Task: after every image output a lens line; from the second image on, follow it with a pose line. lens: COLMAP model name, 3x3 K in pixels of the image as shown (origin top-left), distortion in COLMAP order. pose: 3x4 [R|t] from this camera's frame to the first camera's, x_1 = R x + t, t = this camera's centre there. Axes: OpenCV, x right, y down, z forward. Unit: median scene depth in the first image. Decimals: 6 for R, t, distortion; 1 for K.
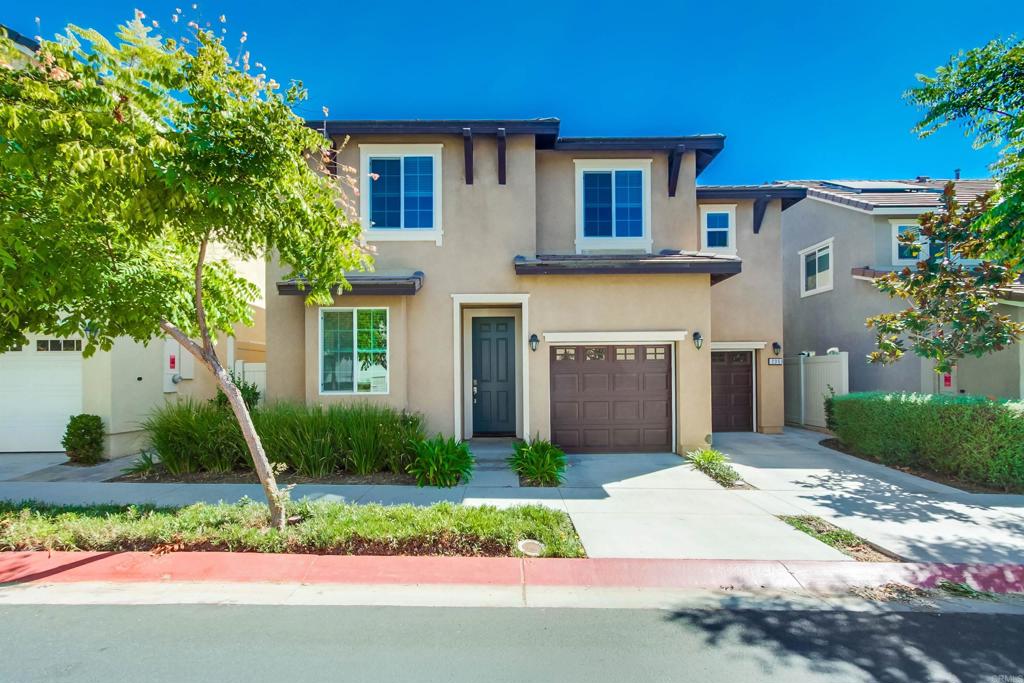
lens RADIAL K [[478.3, 0, 514.8], [0, 478.3, 331.8], [0, 0, 1]] dist [0.003899, 0.000394]
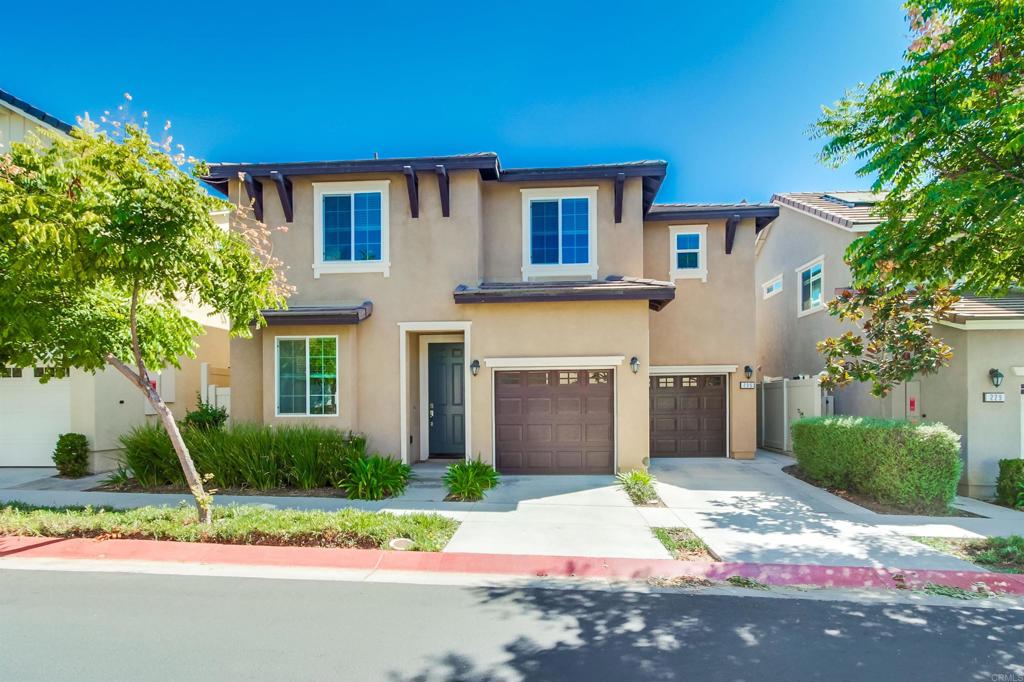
lens RADIAL K [[521.4, 0, 515.1], [0, 521.4, 357.0], [0, 0, 1]] dist [0.001667, 0.001670]
pose [[0.997351, -0.005602, -0.072517, 0.208877], [0.006226, 0.999946, 0.008380, -0.010243], [0.072466, -0.008810, 0.997332, -0.132790]]
